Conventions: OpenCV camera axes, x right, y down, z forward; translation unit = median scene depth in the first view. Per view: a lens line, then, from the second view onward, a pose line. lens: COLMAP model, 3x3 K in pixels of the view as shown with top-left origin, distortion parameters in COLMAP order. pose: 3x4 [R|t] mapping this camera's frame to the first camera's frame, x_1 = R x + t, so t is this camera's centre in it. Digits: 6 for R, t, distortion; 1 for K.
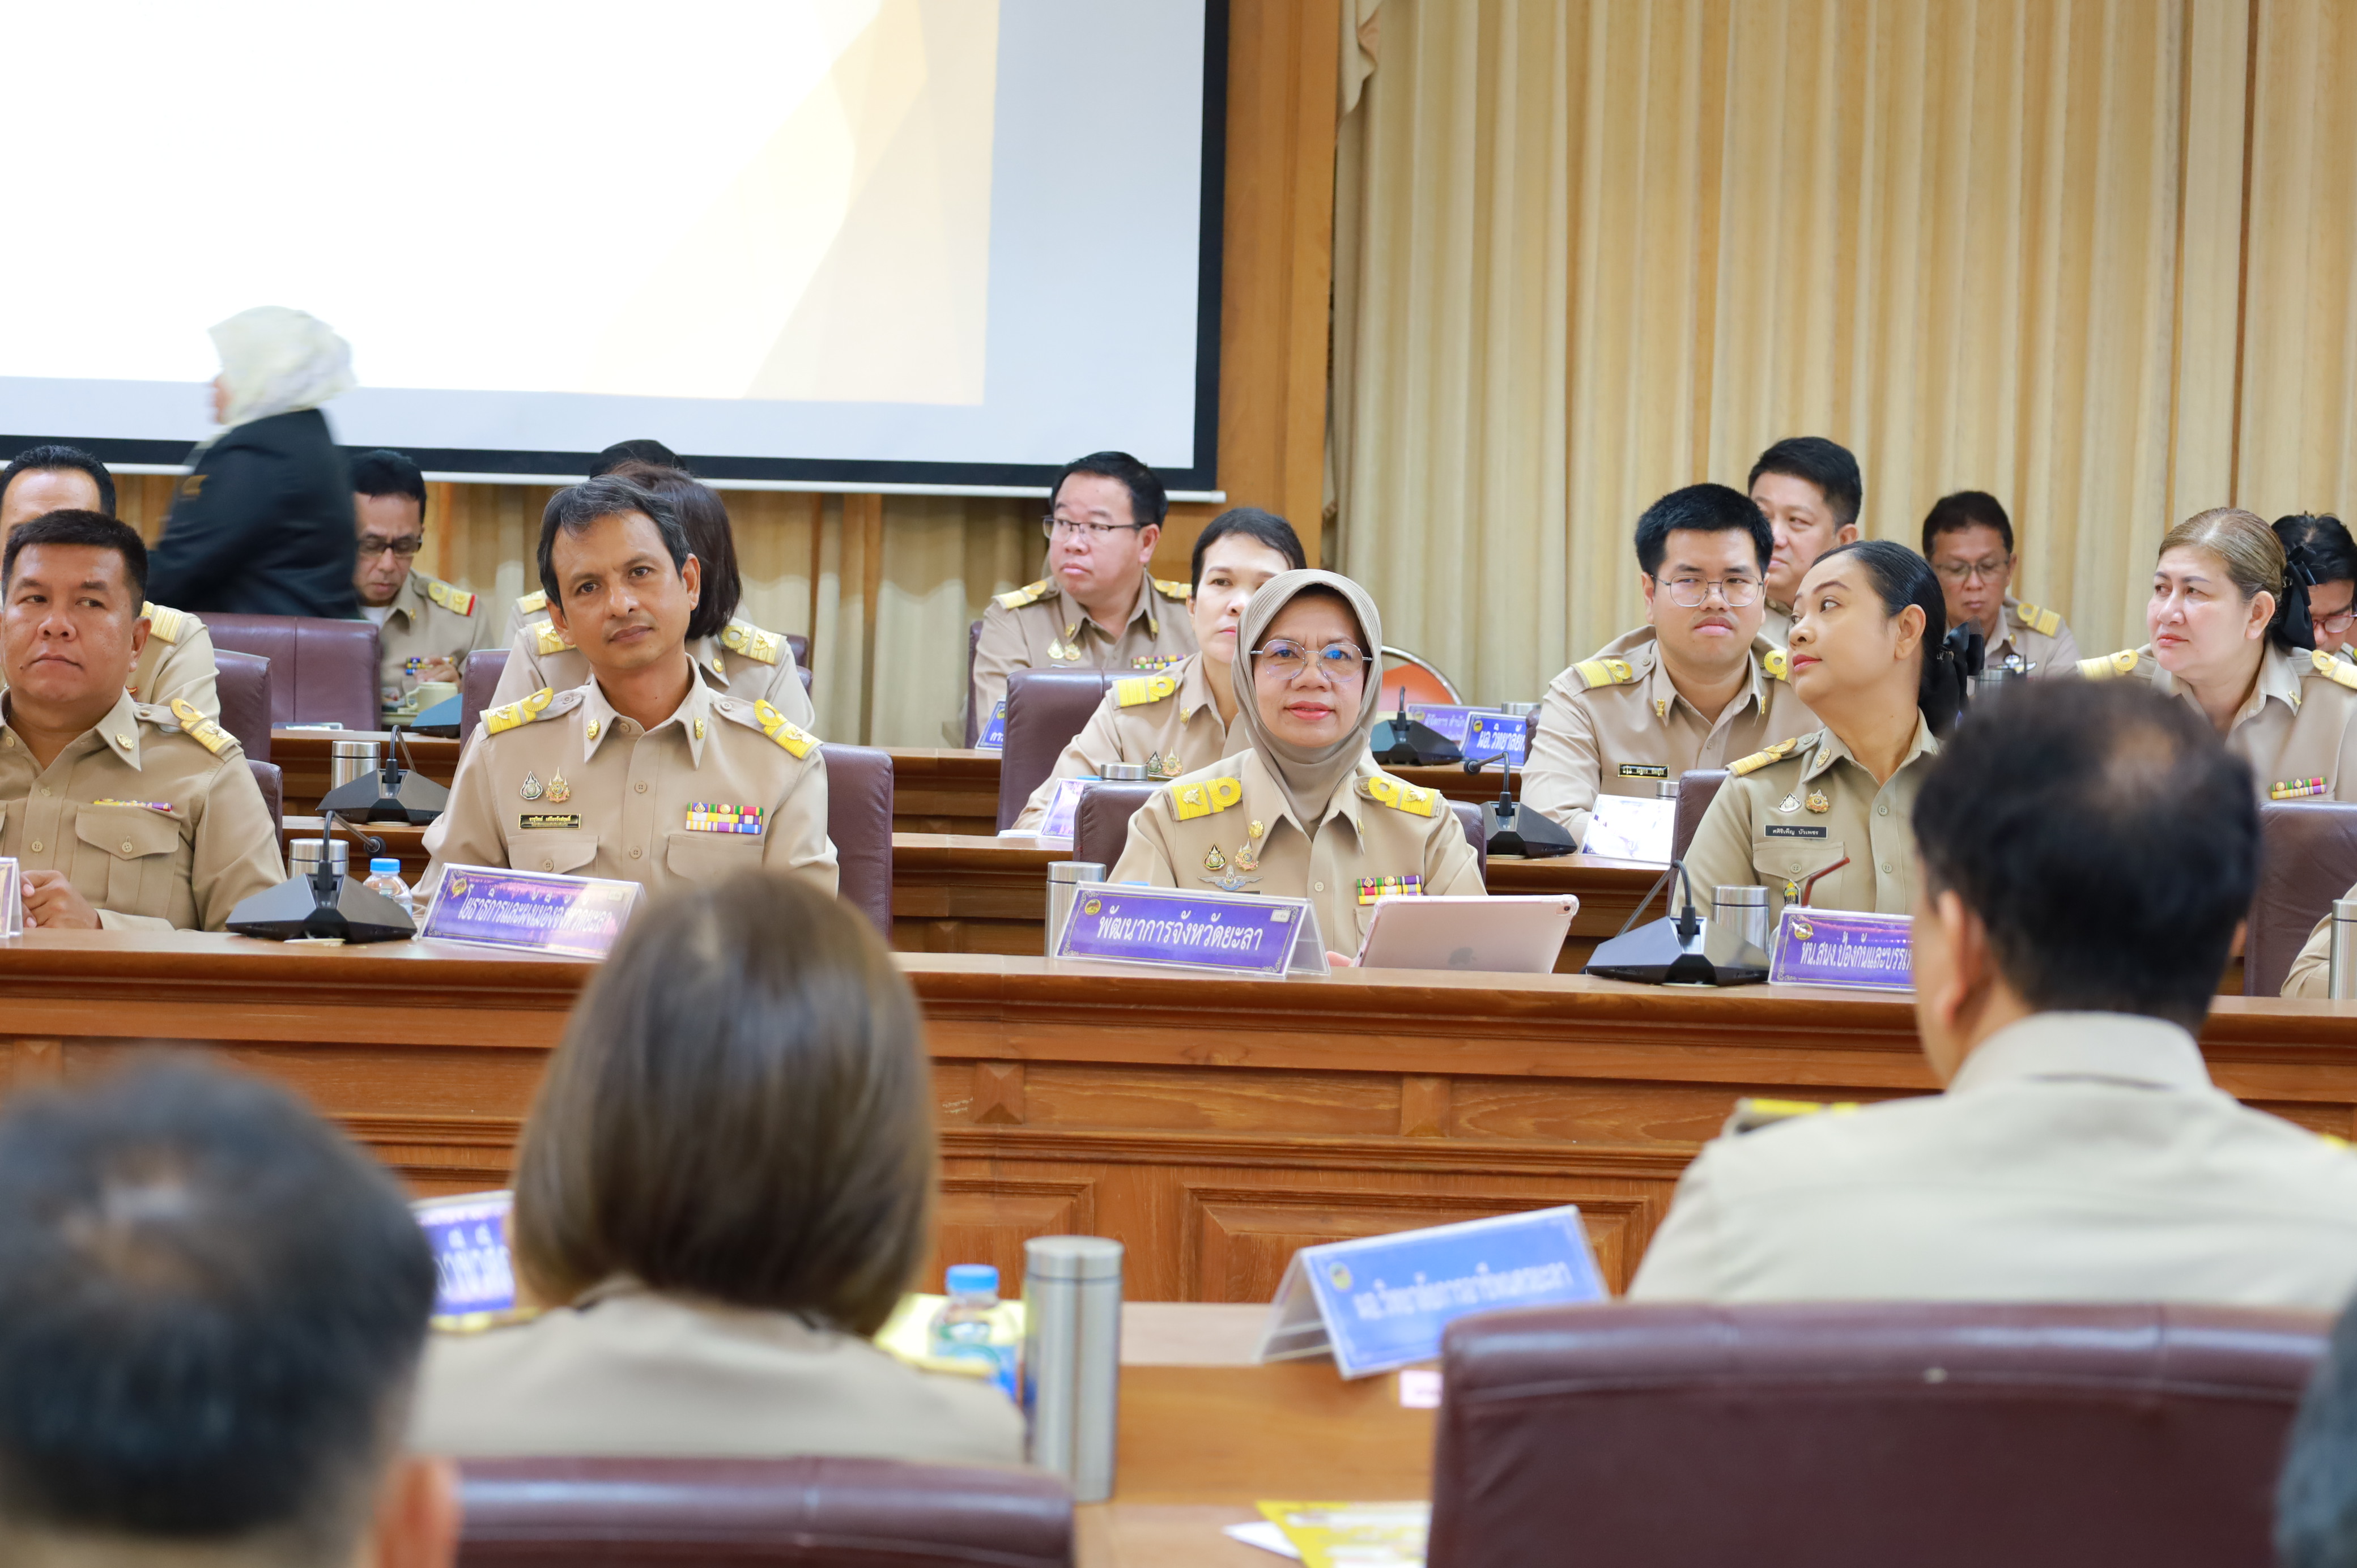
lens RADIAL K [[6373.4, 0, 1178.5], [0, 6373.4, 784.0], [0, 0, 1]] dist [0.011715, 0.056599]
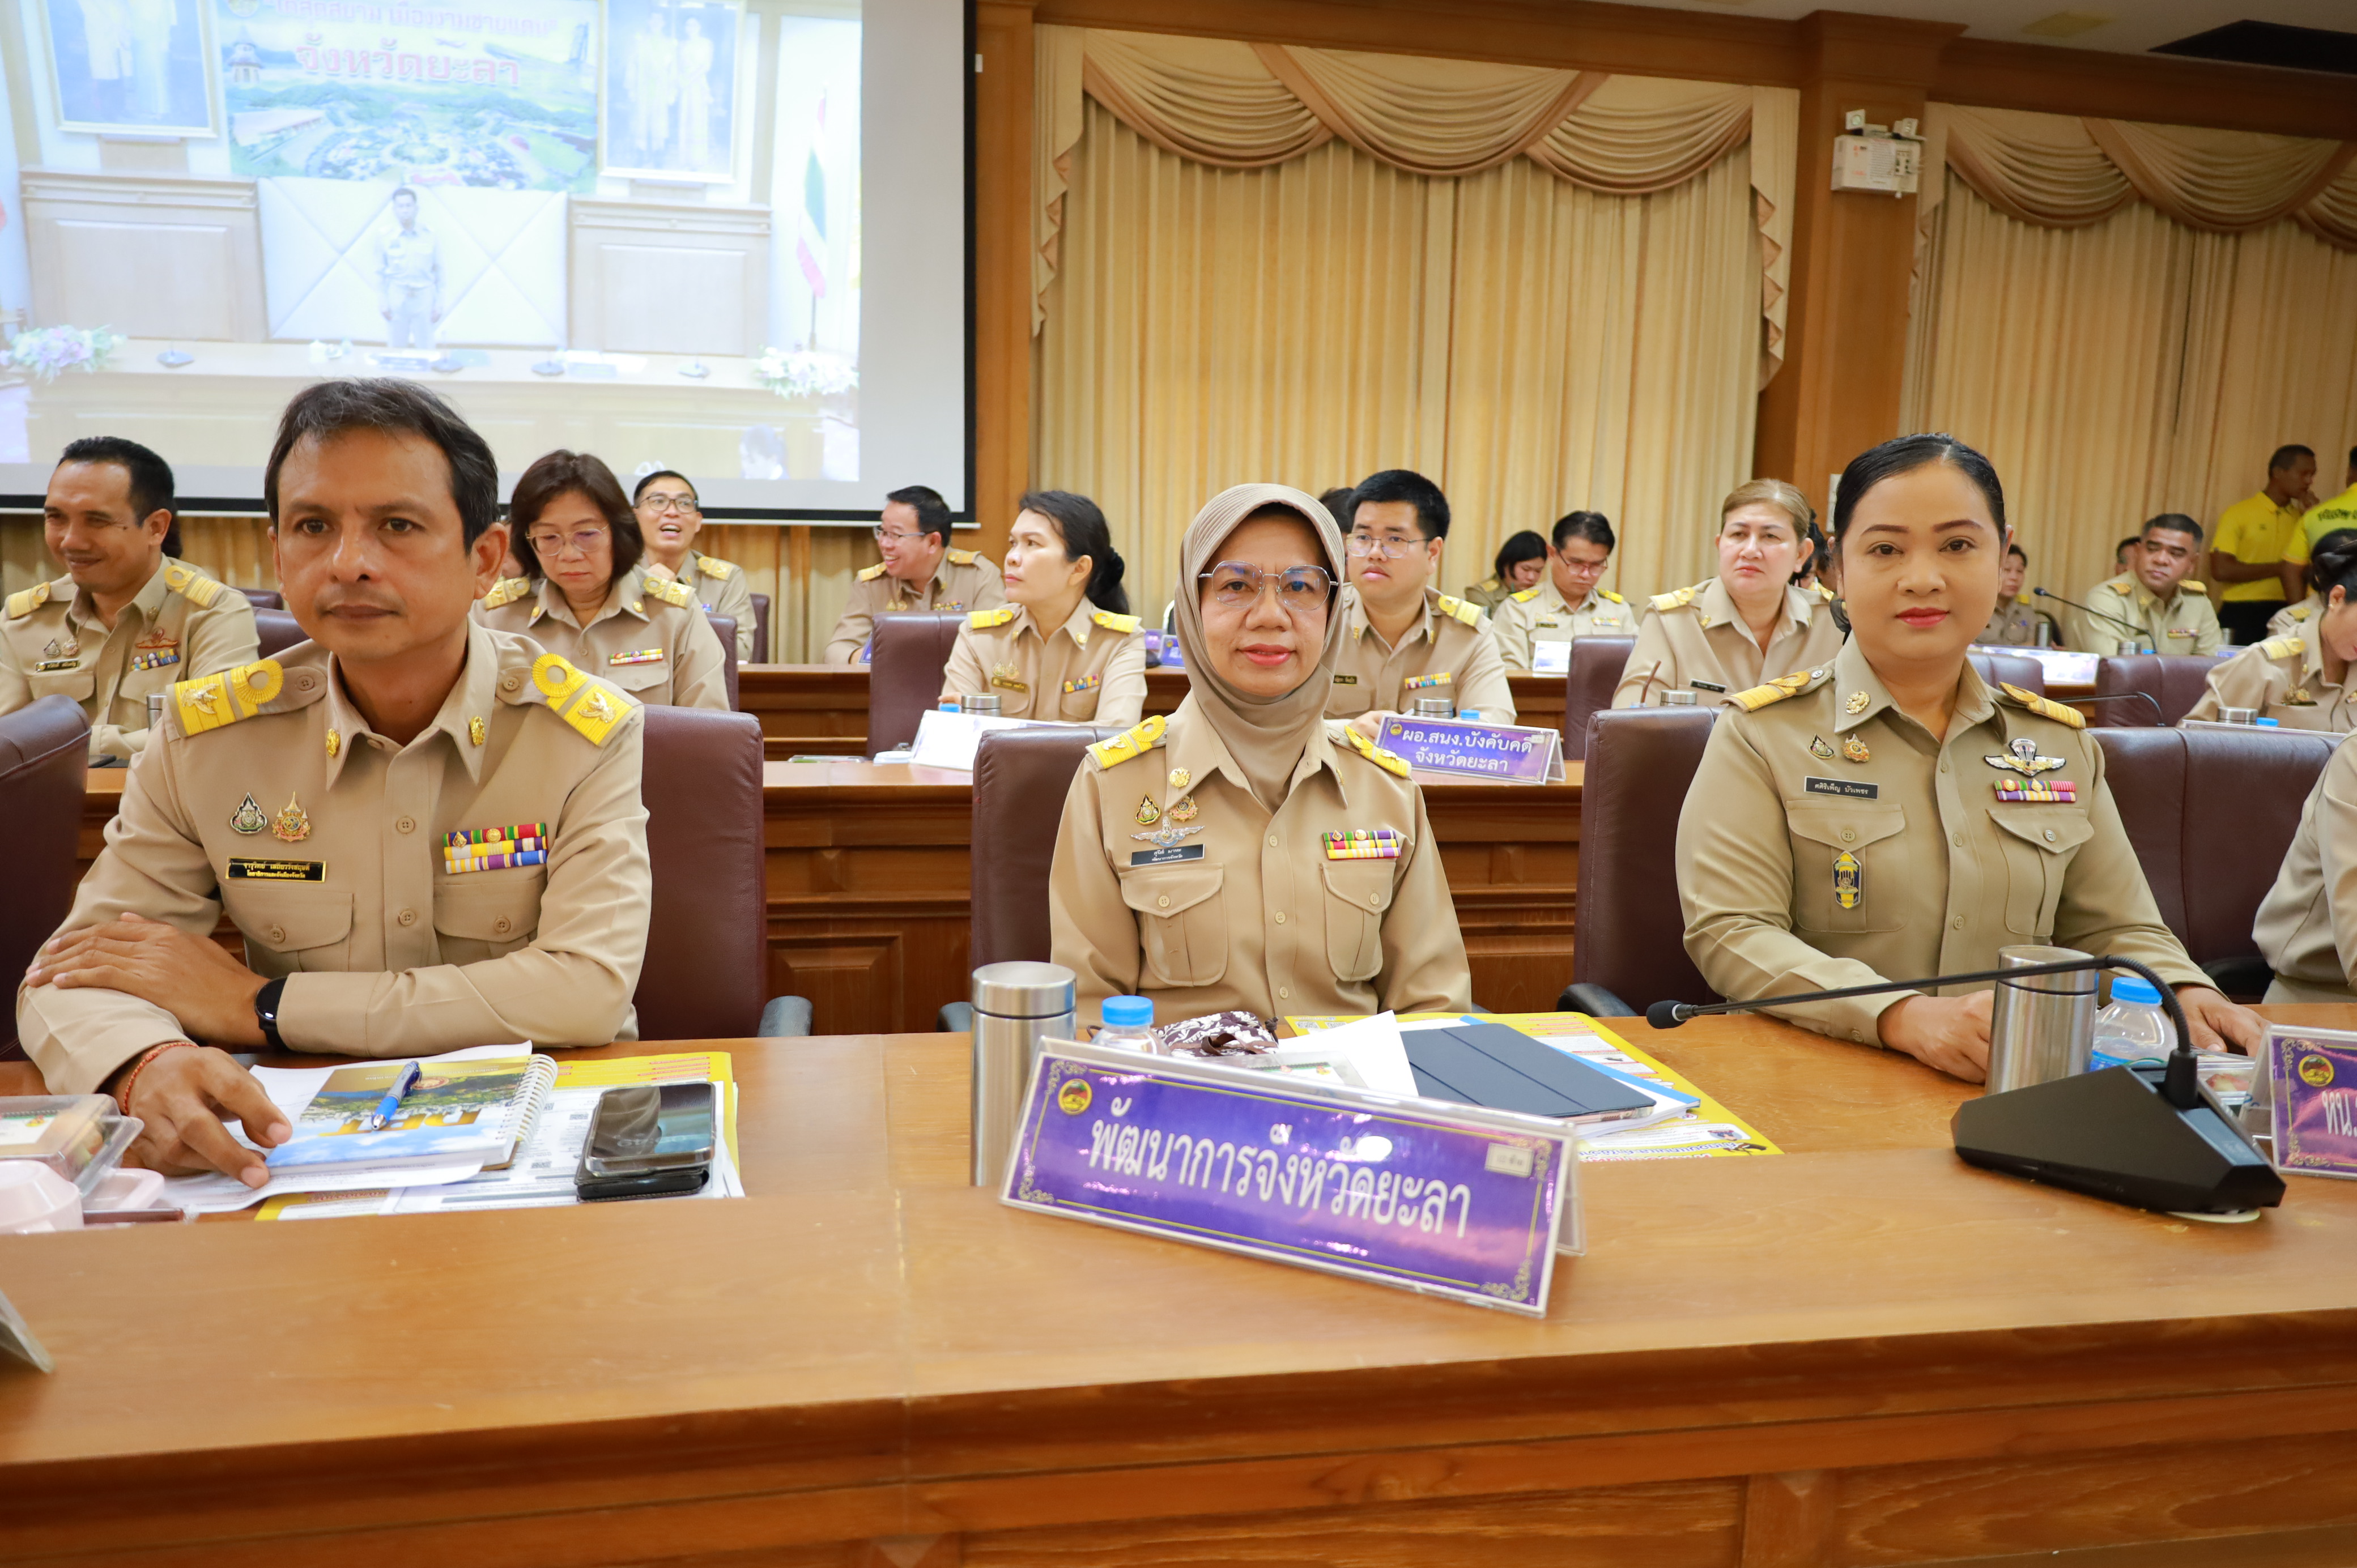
lens RADIAL K [[1751.6, 0, 1178.5], [0, 1751.6, 784.0], [0, 0, 1]] dist [0.002674, -0.005193]
pose [[0.989335, -0.028906, 0.142764, -0.017867], [0.017007, 0.996331, 0.083871, -0.012596], [-0.144665, -0.080548, 0.986197, 0.625673]]
